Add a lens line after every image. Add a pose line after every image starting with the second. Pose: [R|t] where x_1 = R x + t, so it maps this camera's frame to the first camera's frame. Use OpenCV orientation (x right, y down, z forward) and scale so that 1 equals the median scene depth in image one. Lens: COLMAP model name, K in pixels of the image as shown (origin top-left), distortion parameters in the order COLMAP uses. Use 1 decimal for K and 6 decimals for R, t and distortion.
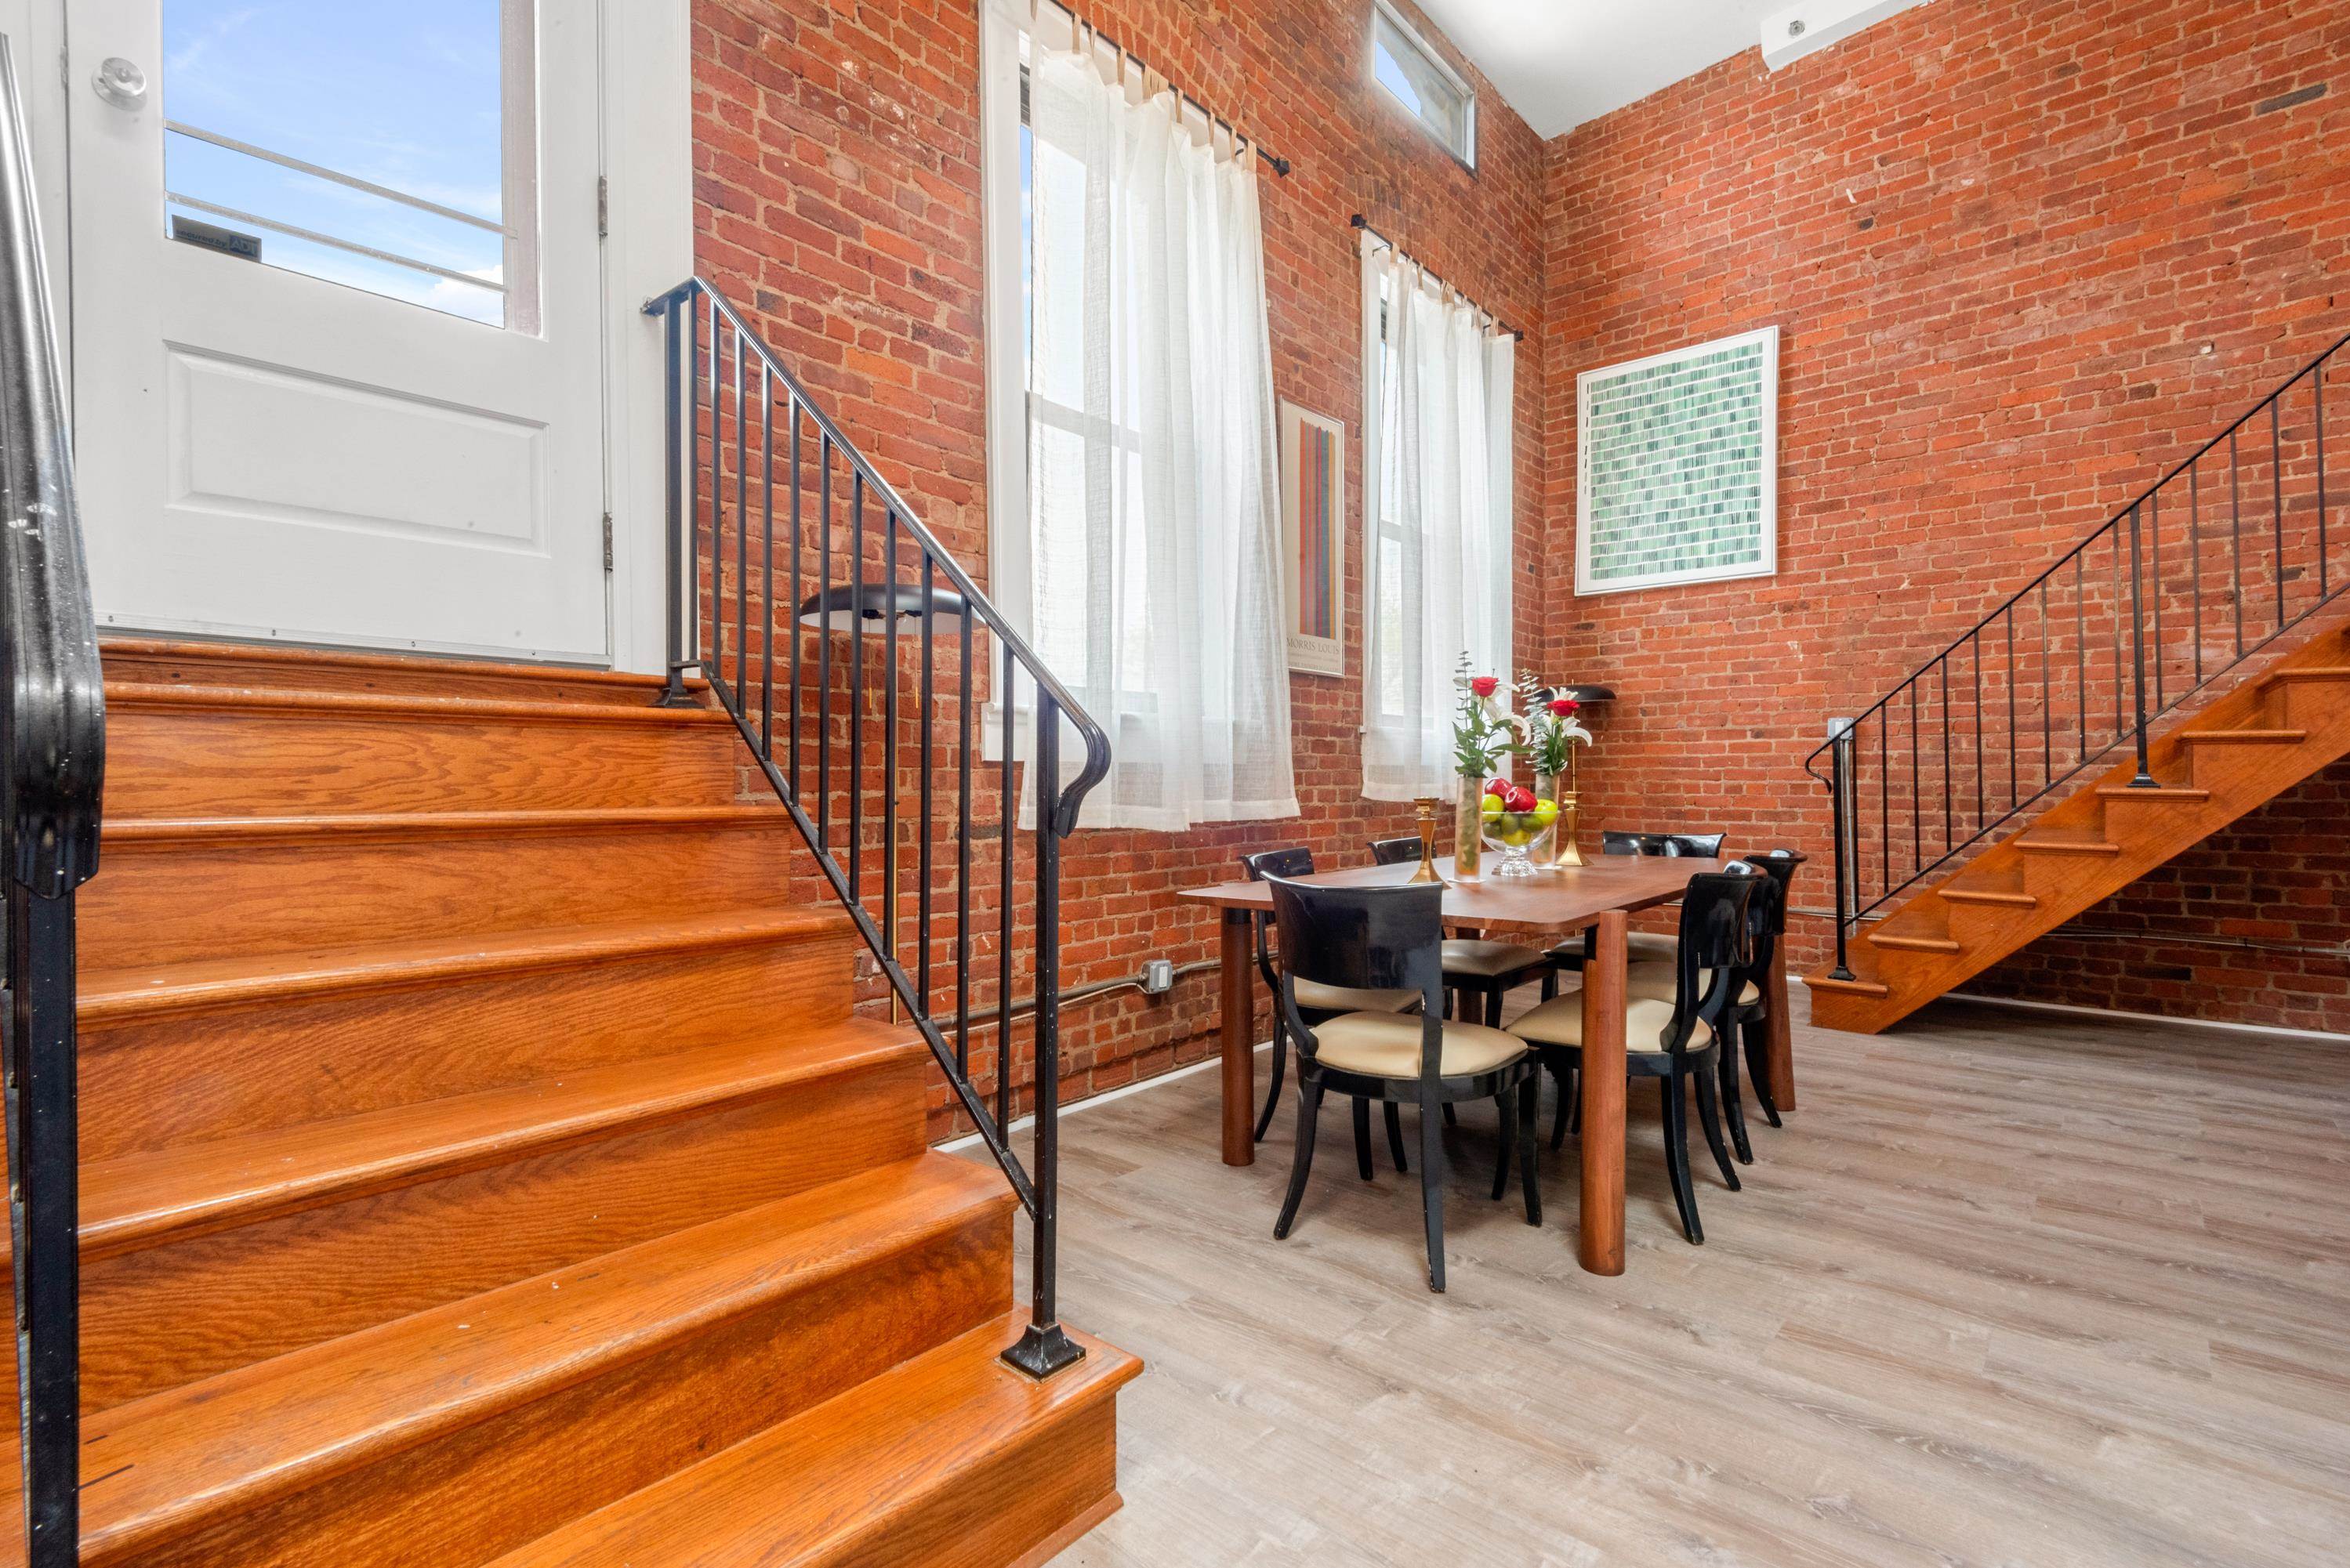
lens RADIAL K [[1079.5, 0, 1185.7], [0, 1079.5, 777.0], [0, 0, 1]] dist [0.042507, -0.027700]
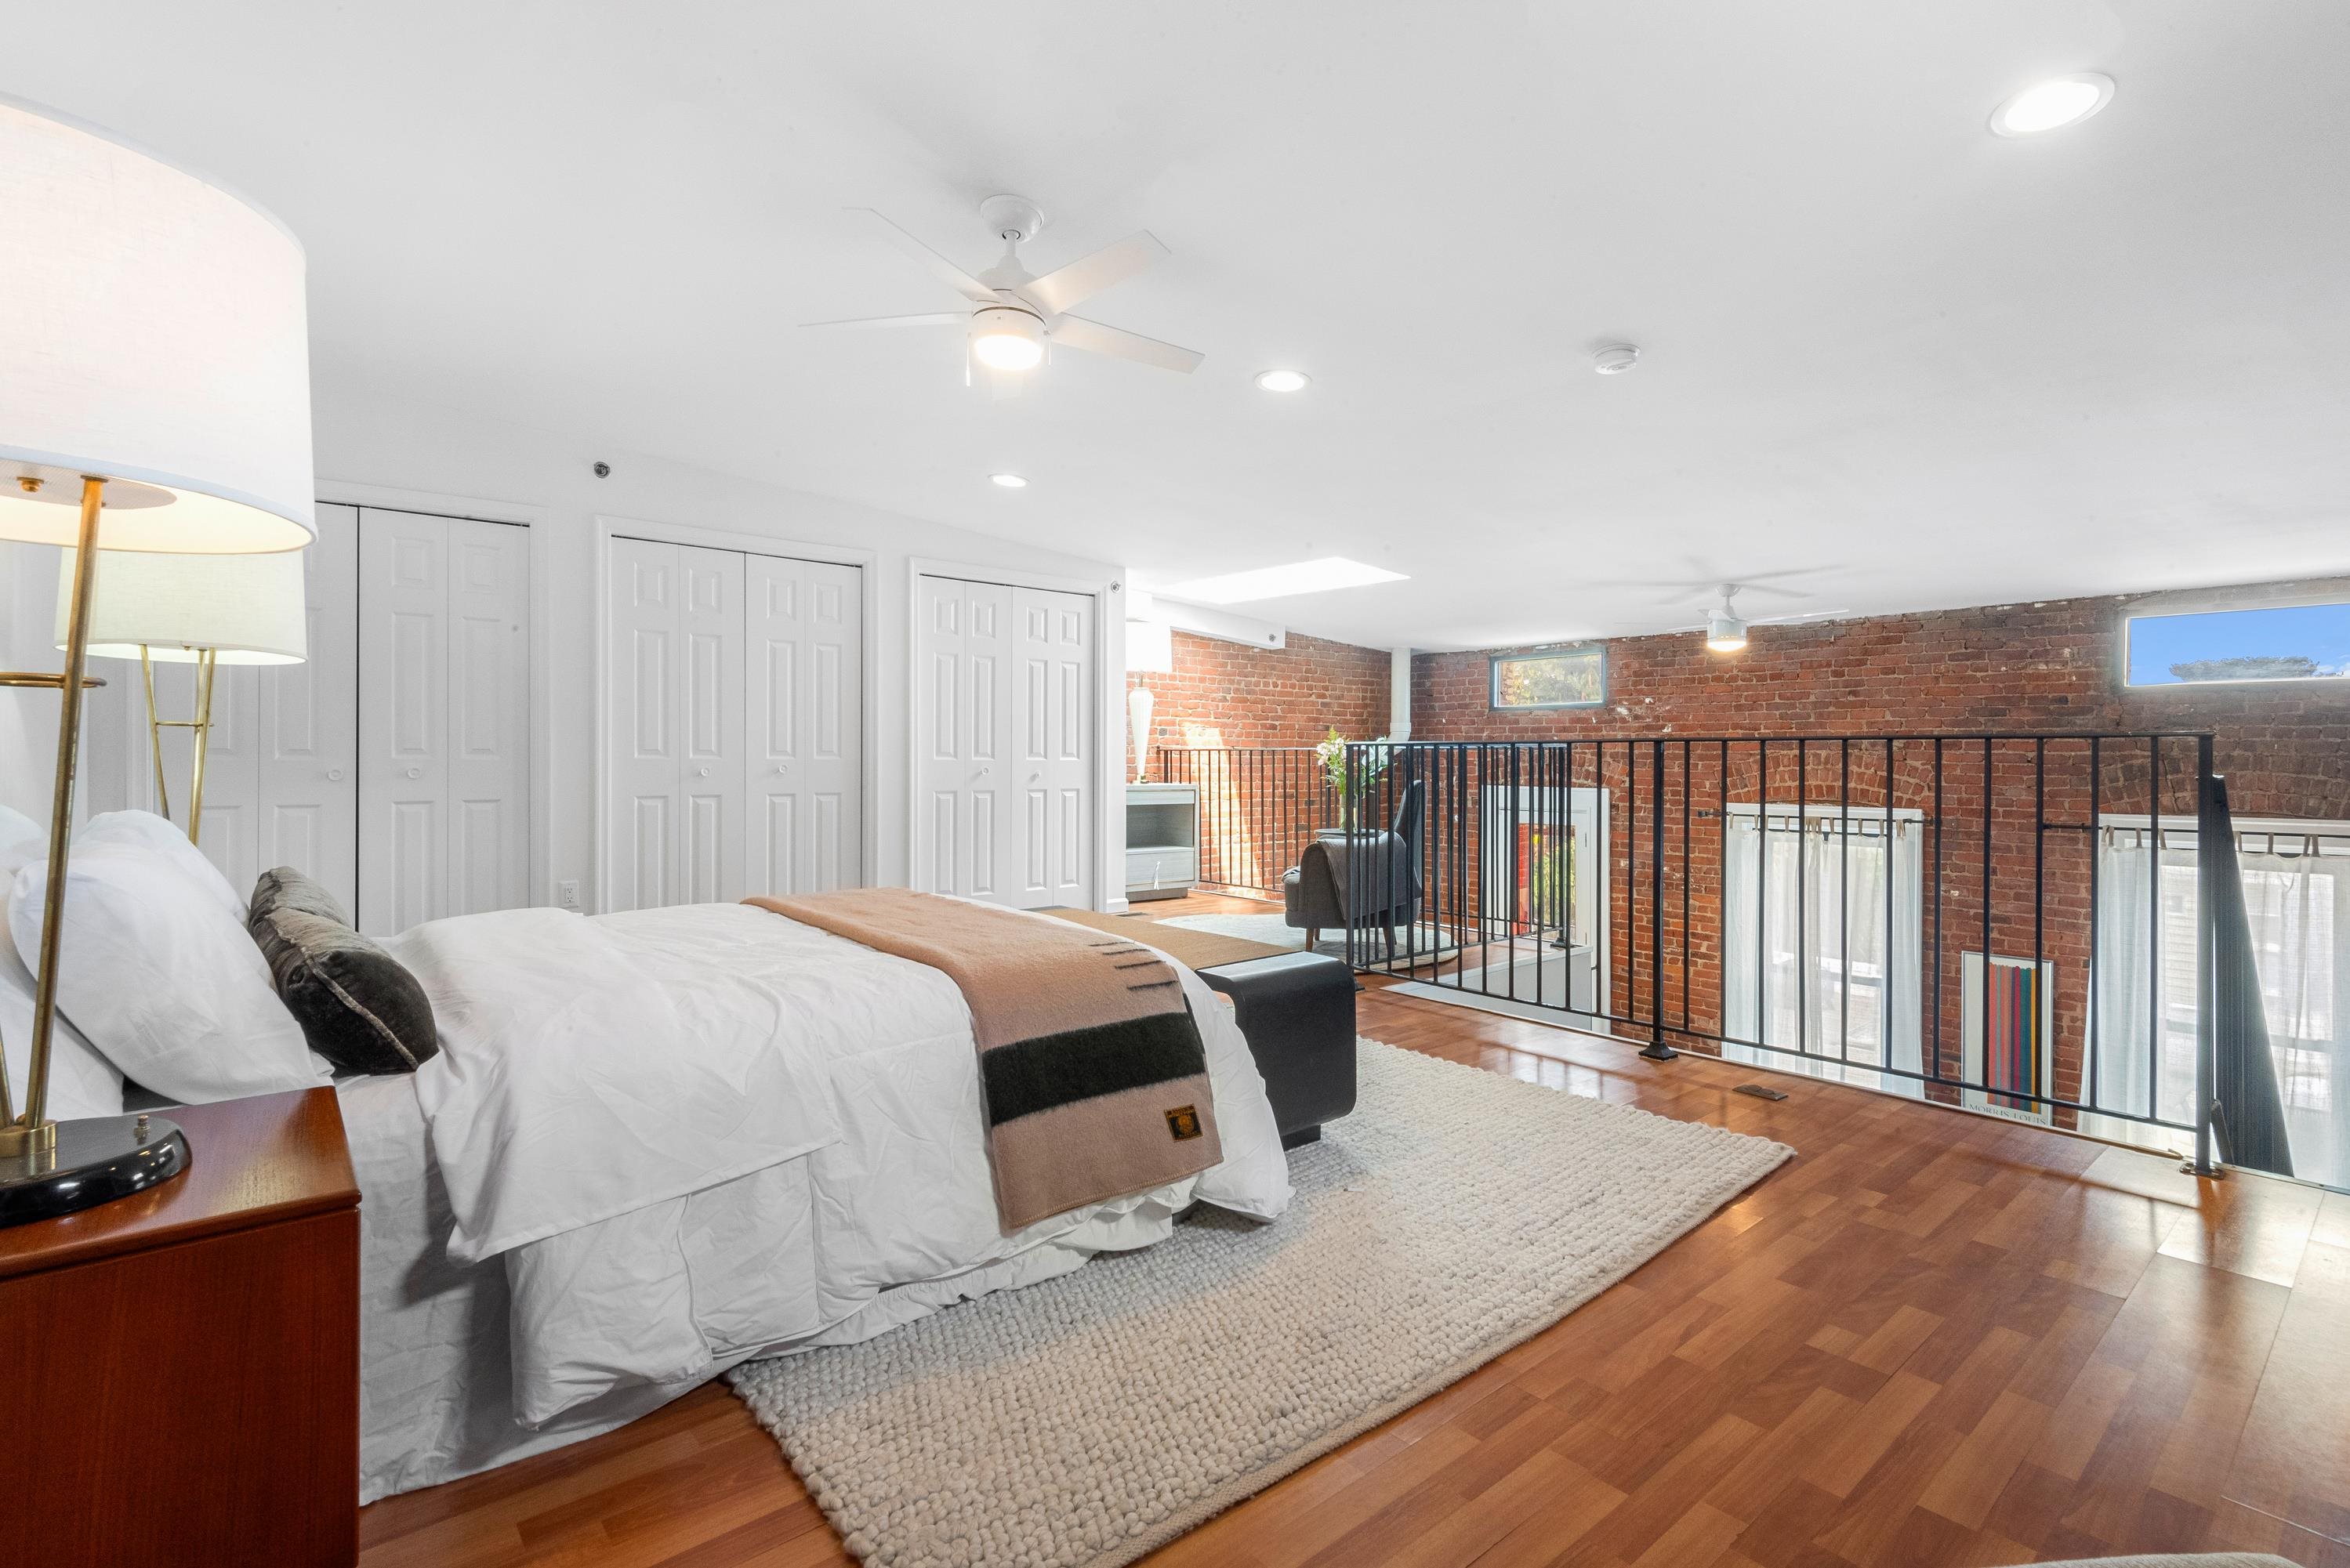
lens RADIAL K [[1094.3, 0, 1181.0], [0, 1094.3, 763.5], [0, 0, 1]] dist [0.039256, -0.029251]
pose [[-0.147446, 0.011844, -0.988999, 1.448311], [-0.001530, 0.999924, 0.012203, -0.503827], [0.989069, 0.003313, -0.147417, 0.084372]]
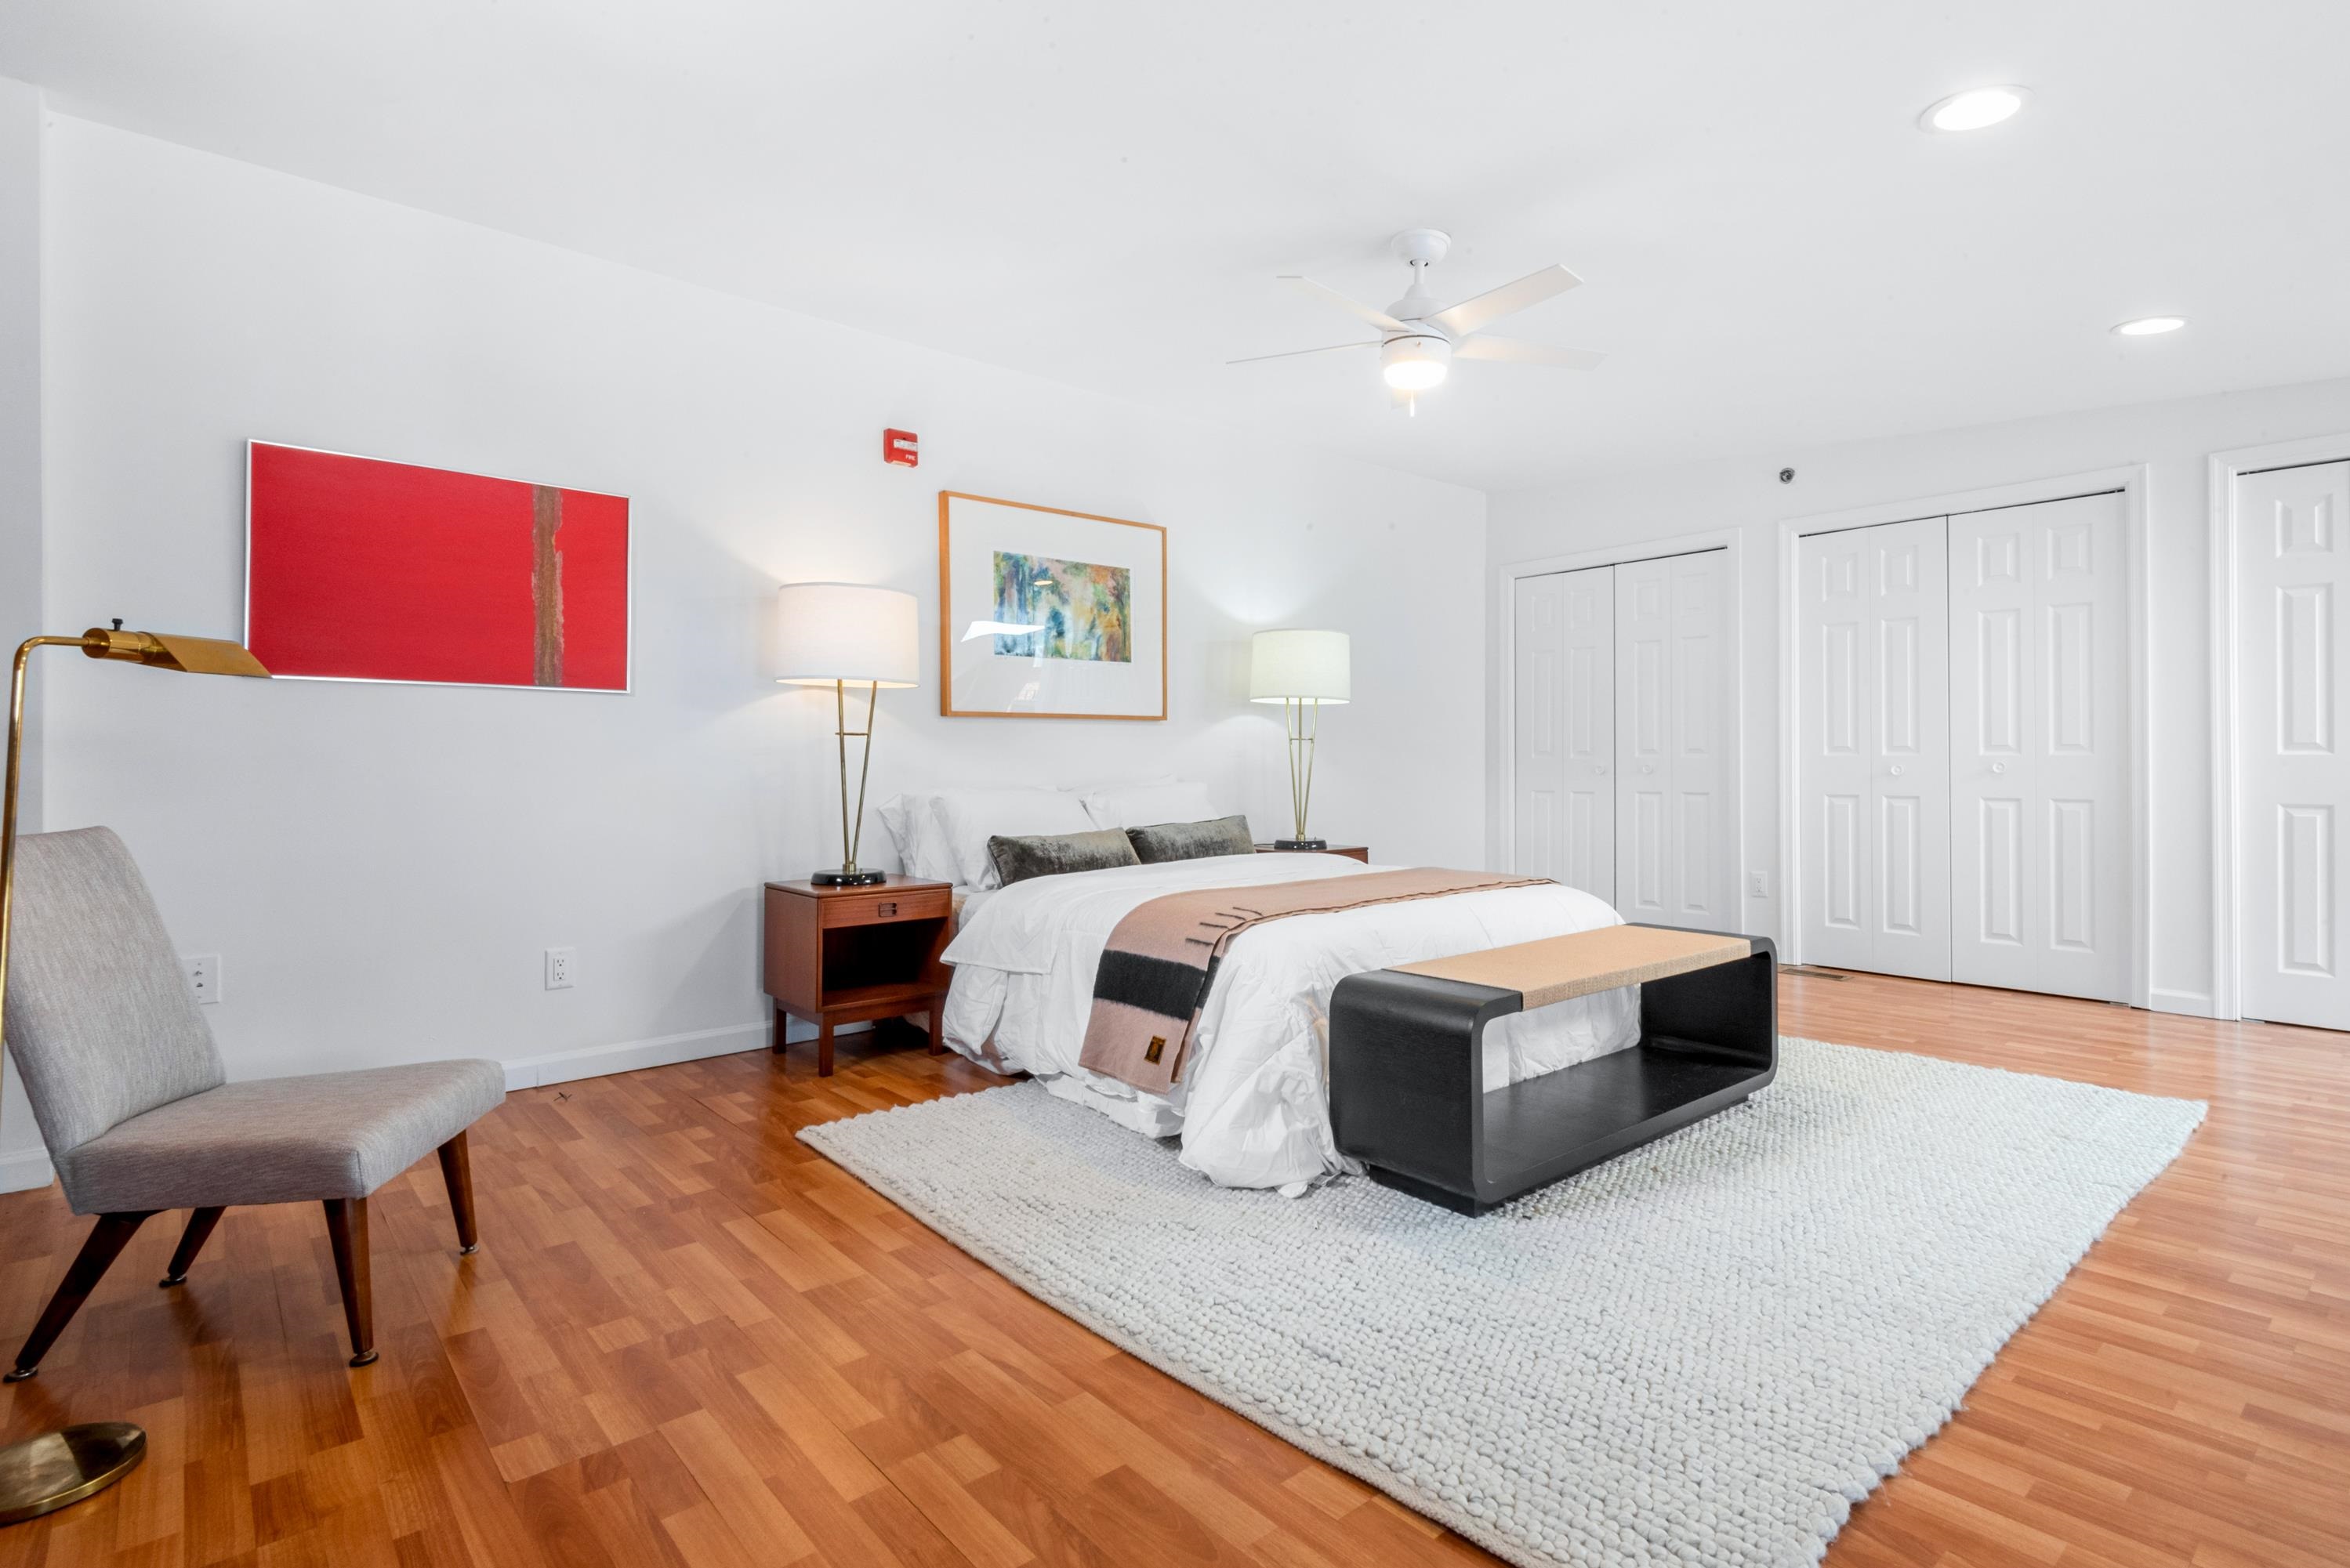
lens RADIAL K [[1145.0, 0, 1175.1], [0, 1145.0, 764.7], [0, 0, 1]] dist [0.048775, -0.042648]
pose [[-0.989582, 0.006937, 0.143801, 0.978750], [0.007162, 0.999974, 0.001047, -0.493247], [-0.143790, 0.002066, -0.989606, 0.519145]]
